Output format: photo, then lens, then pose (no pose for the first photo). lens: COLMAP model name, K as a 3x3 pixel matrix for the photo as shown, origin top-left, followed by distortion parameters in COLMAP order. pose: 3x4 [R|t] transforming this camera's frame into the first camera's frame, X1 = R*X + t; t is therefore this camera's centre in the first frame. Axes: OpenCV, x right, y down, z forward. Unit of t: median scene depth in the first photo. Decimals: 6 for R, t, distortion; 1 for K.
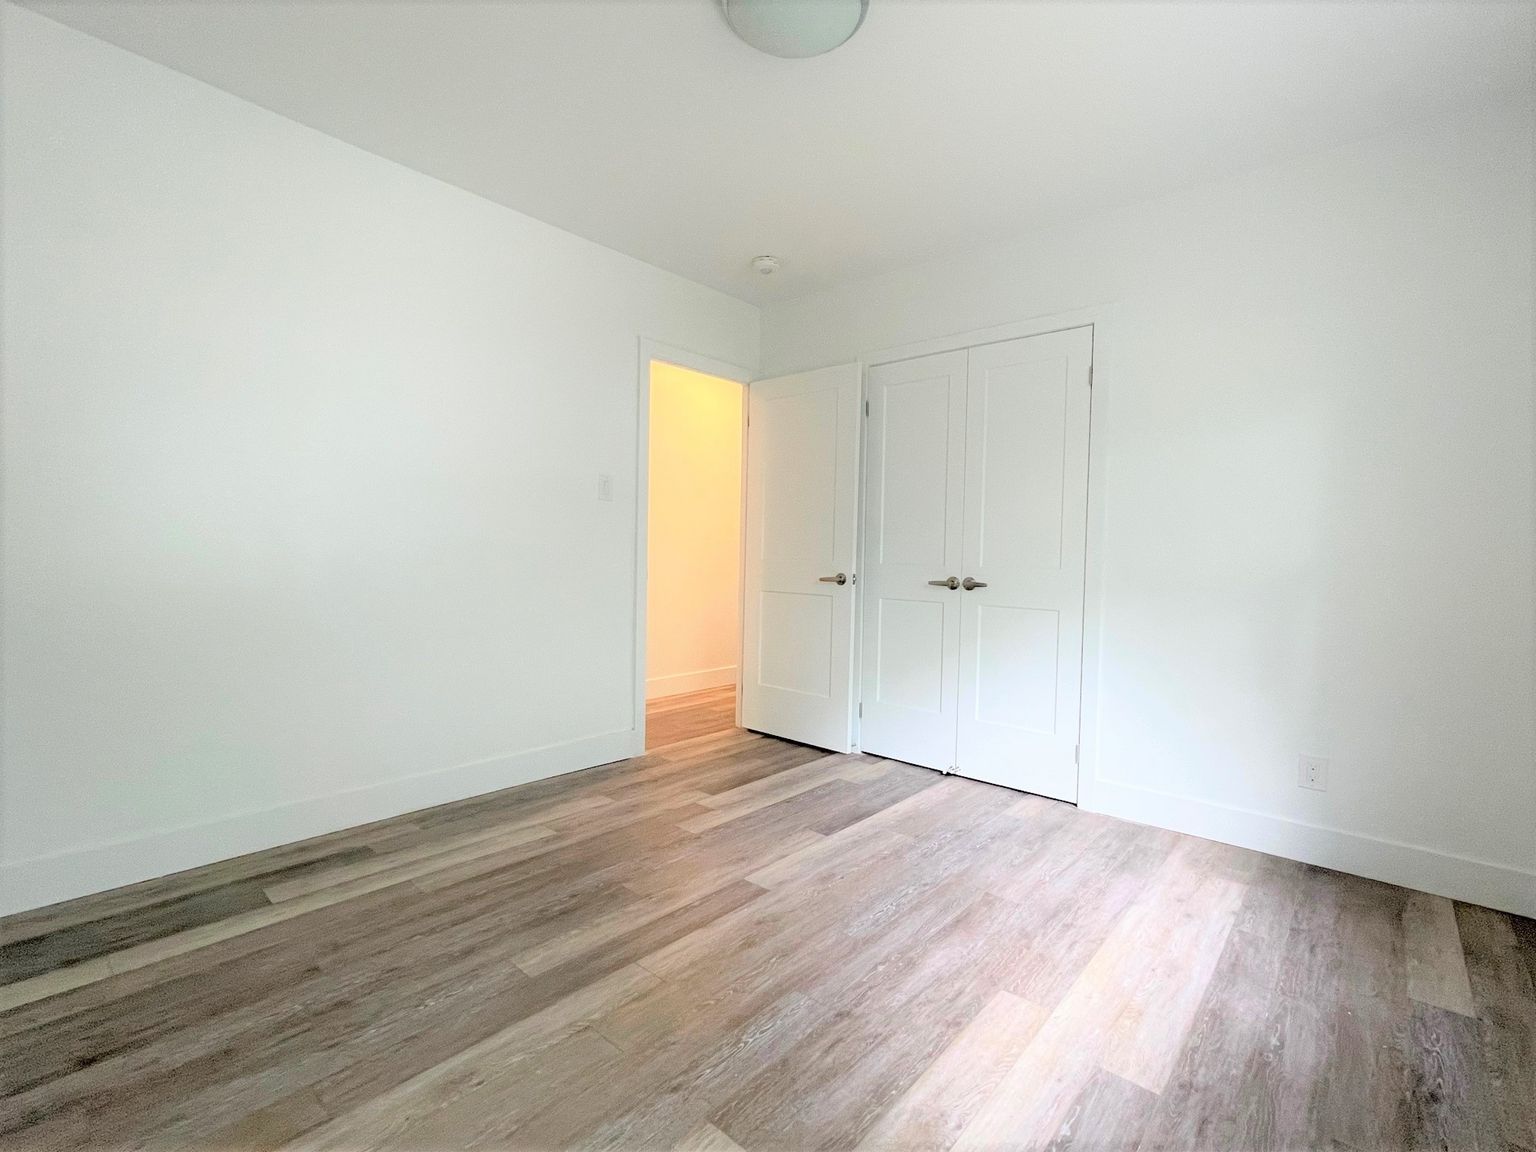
lens RADIAL K [[688.9, 0, 768.0], [0, 688.9, 576.0], [0, 0, 1]] dist [-0.020802, 0.014633]
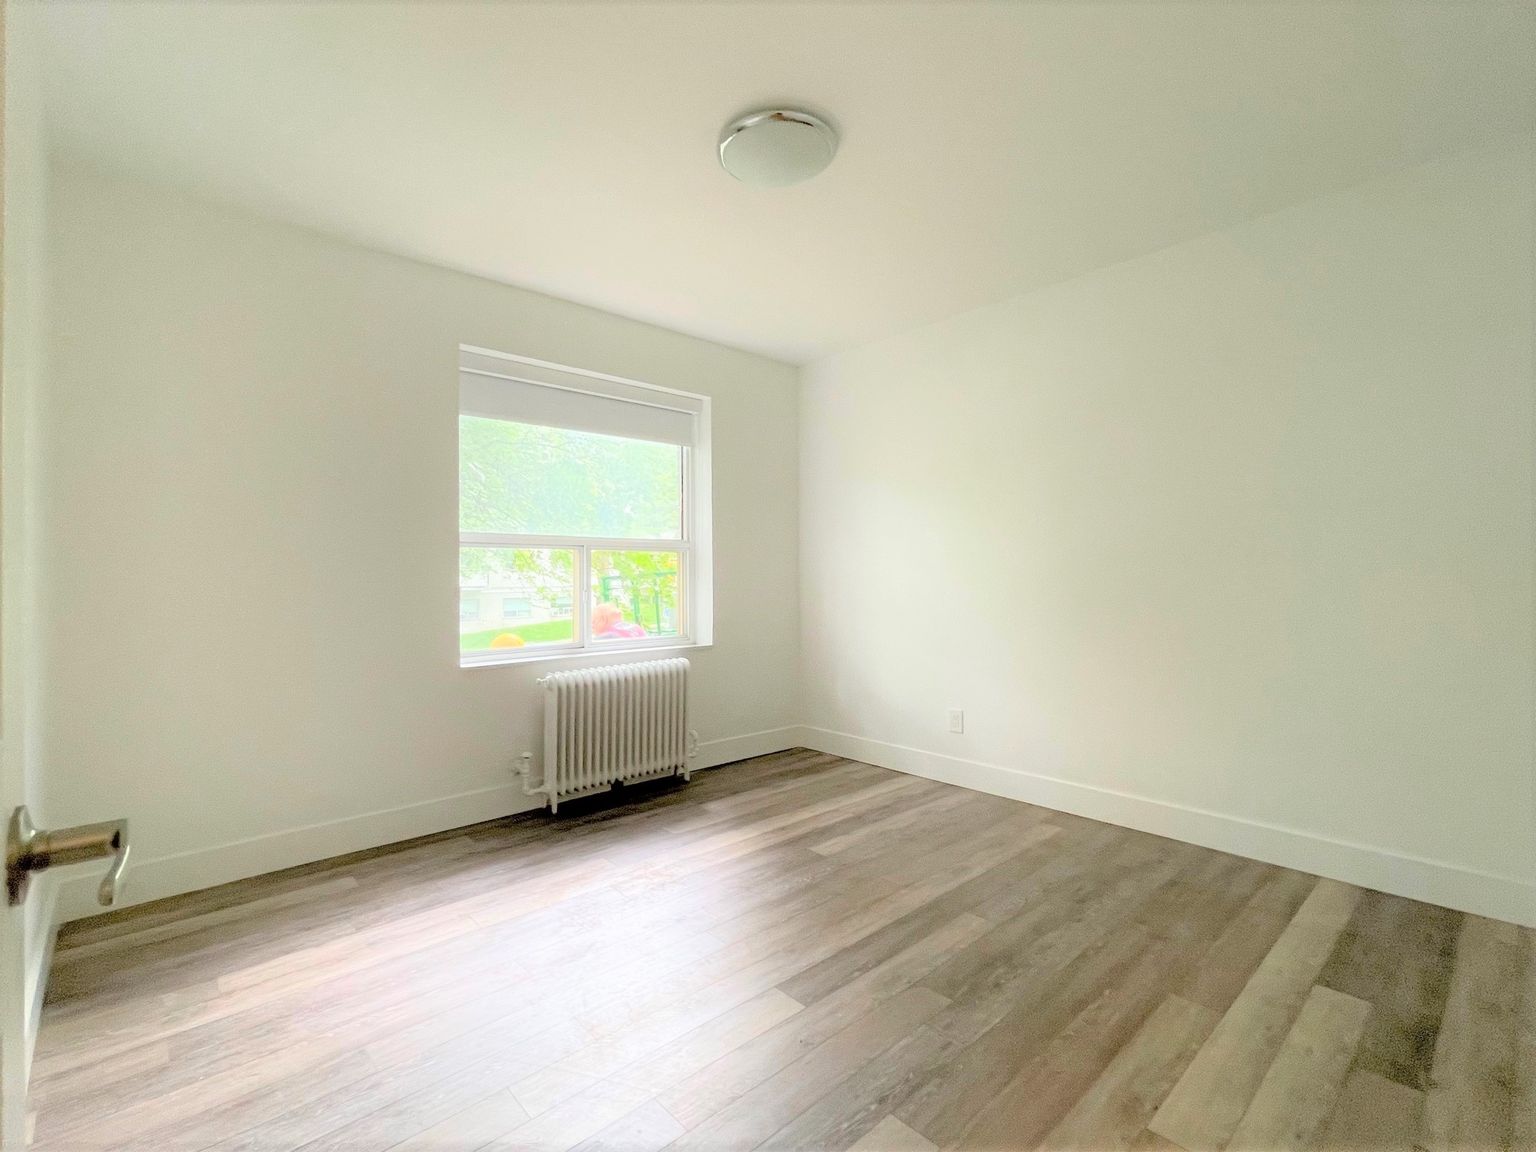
lens RADIAL K [[688.9, 0, 768.0], [0, 688.9, 576.0], [0, 0, 1]] dist [-0.020802, 0.014633]
pose [[-0.993748, -0.013514, 0.110827, -0.082998], [-0.010320, 0.999516, 0.029339, -0.091935], [-0.111170, 0.028011, -0.993407, 1.976530]]
